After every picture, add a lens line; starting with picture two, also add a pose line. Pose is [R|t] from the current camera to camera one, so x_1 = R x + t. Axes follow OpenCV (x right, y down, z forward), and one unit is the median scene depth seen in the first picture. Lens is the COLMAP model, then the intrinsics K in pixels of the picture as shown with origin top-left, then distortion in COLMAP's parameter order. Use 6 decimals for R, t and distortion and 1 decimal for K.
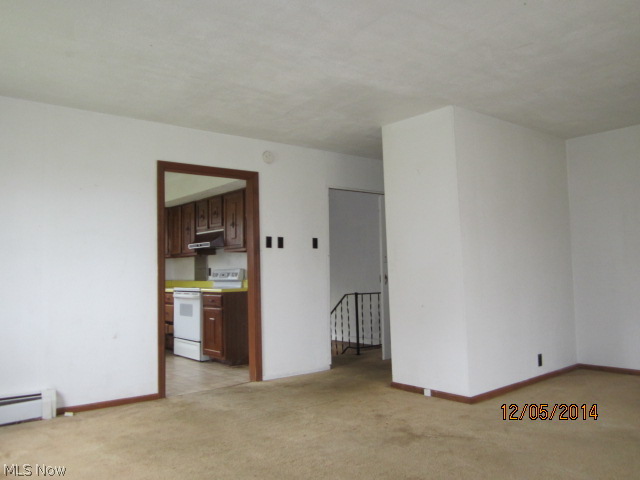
lens RADIAL K [[531.4, 0, 320.1], [0, 531.4, 240.1], [0, 0, 1]] dist [0.005249, 0.001628]
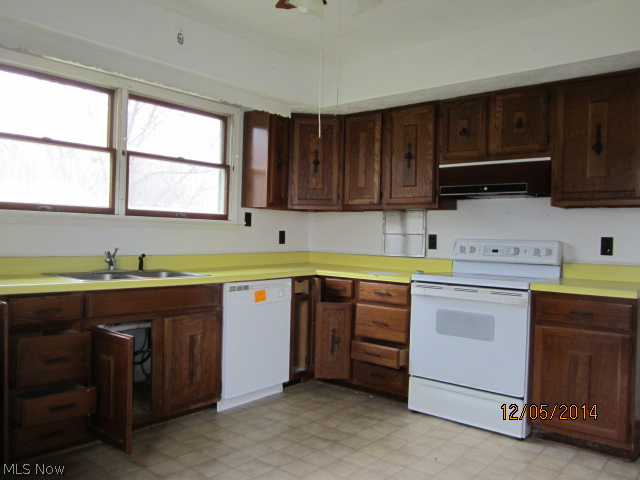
lens RADIAL K [[531.4, 0, 320.4], [0, 531.4, 239.2], [0, 0, 1]] dist [0.005249, 0.001628]
pose [[0.986619, 0.041025, 0.157800, -0.436976], [-0.051420, 0.996728, 0.062362, 0.031874], [-0.154725, -0.069642, 0.985500, 0.540278]]
